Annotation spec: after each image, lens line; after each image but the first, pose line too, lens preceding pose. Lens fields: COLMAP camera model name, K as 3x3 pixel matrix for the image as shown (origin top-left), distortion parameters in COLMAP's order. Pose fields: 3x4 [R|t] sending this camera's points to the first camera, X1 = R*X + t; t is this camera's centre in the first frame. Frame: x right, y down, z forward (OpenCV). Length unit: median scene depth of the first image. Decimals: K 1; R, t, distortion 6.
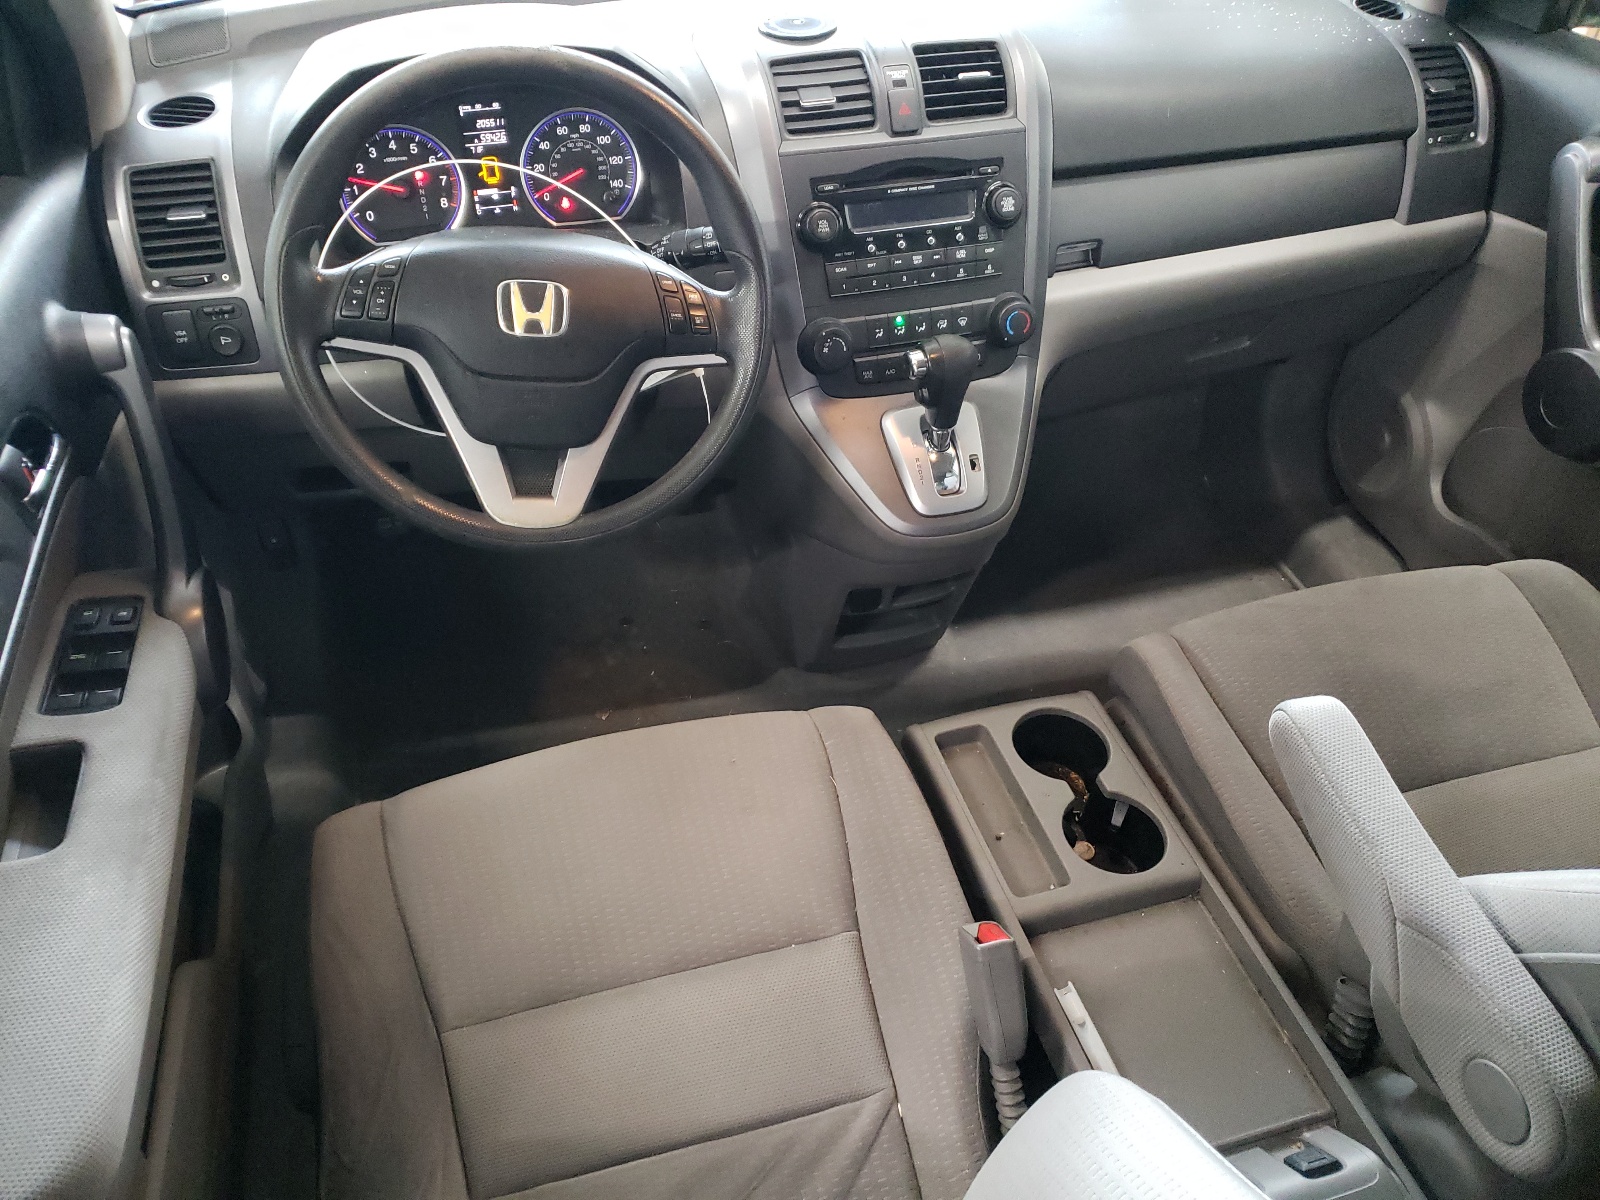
lens RADIAL K [[1227.4, 0, 802.2], [0, 1227.4, 595.1], [0, 0, 1]] dist [-0.001016, 0.001420]
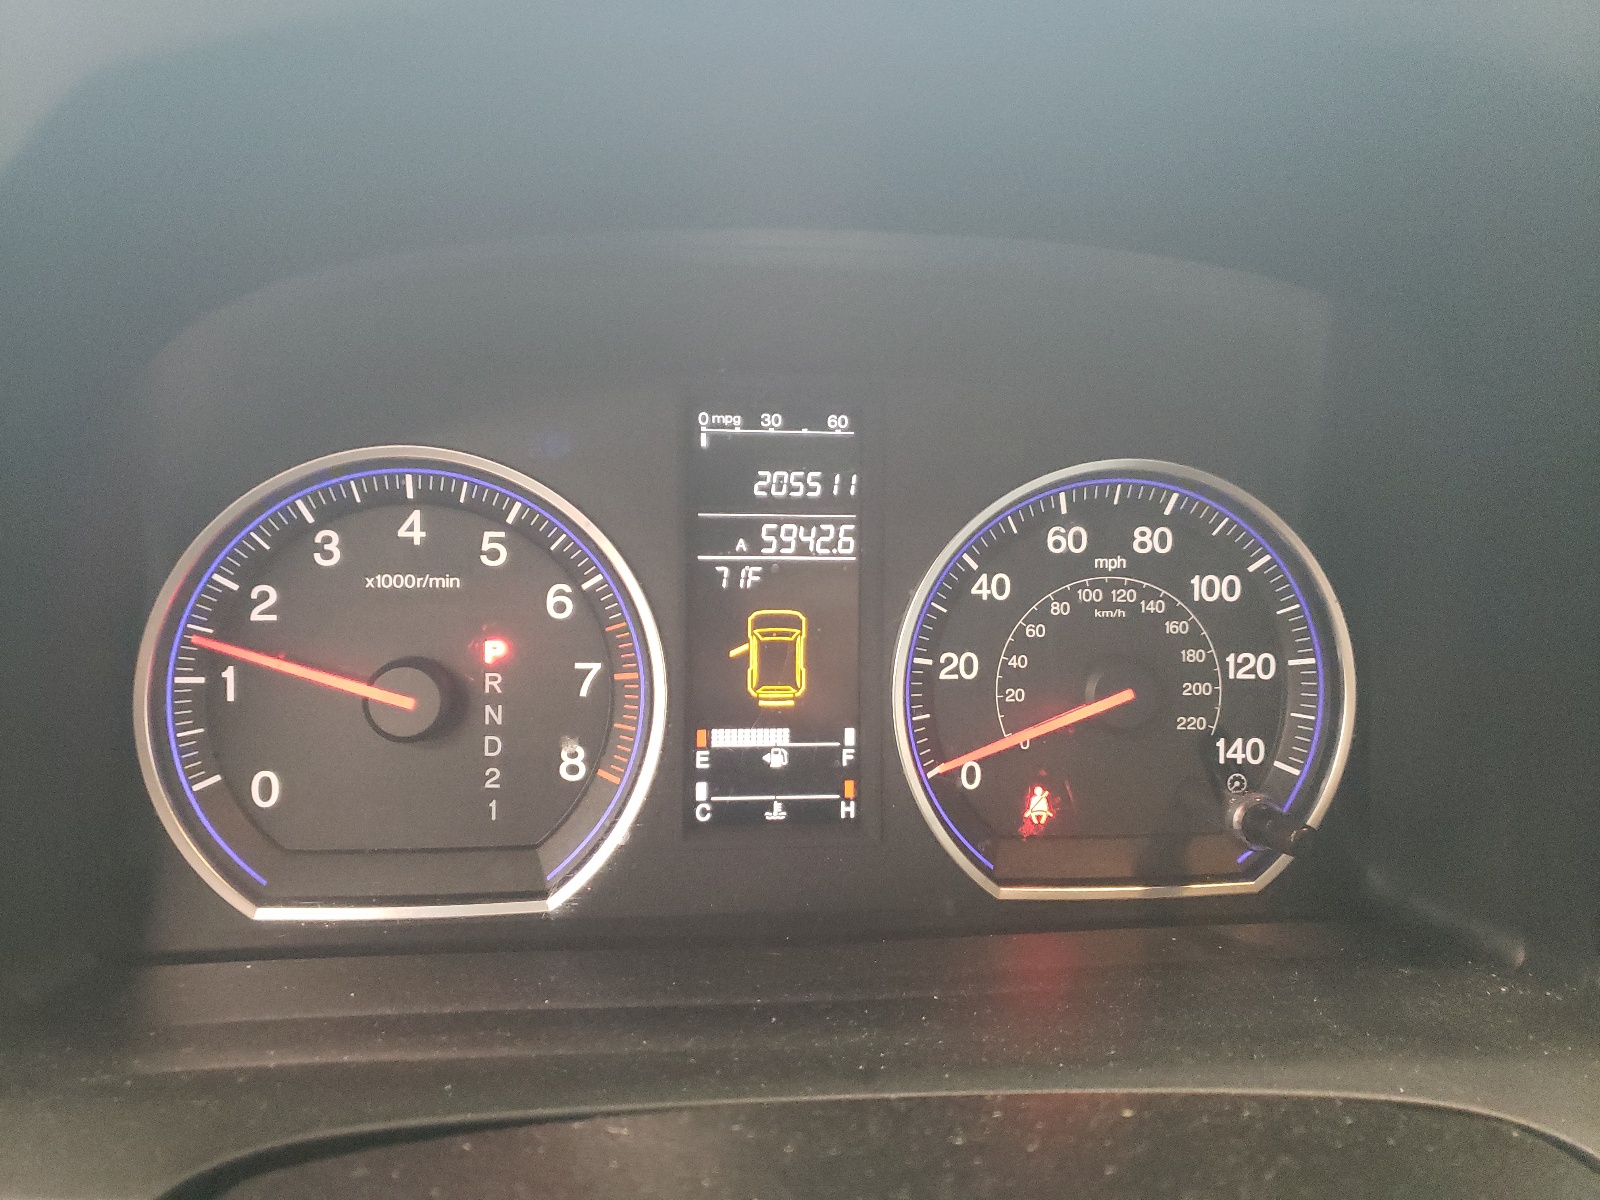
lens RADIAL K [[1227.4, 0, 797.4], [0, 1227.4, 598.9], [0, 0, 1]] dist [-0.001016, 0.001420]
pose [[0.989775, 0.097478, -0.104131, -0.224257], [-0.126838, 0.935445, -0.329930, -0.274773], [0.065248, 0.339765, 0.938244, 0.759168]]
